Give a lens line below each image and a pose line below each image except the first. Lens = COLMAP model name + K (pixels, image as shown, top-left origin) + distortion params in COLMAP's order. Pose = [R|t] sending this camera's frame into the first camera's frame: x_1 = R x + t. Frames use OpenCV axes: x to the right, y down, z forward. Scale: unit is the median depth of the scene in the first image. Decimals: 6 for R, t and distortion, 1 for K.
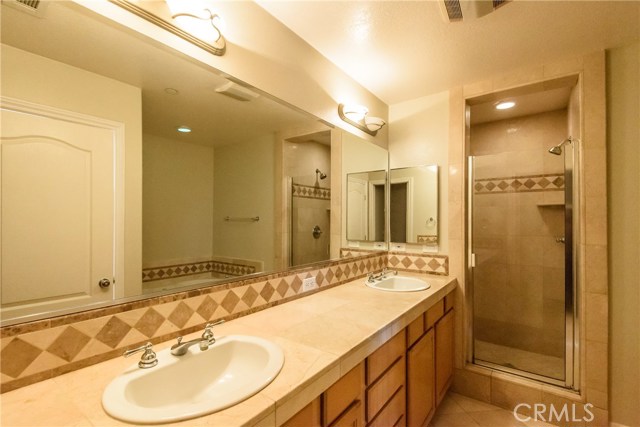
lens RADIAL K [[294.3, 0, 320.0], [0, 294.3, 213.5], [0, 0, 1]] dist [0.002549, -0.000043]
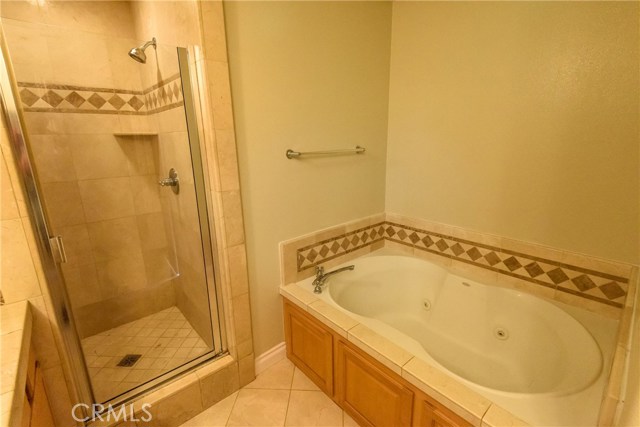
lens RADIAL K [[294.3, 0, 320.0], [0, 294.3, 213.5], [0, 0, 1]] dist [0.002549, -0.000043]
pose [[0.219937, -0.256842, 0.941095, 0.125168], [0.004651, 0.964982, 0.262274, -0.027937], [-0.975503, -0.053306, 0.213429, 0.354963]]
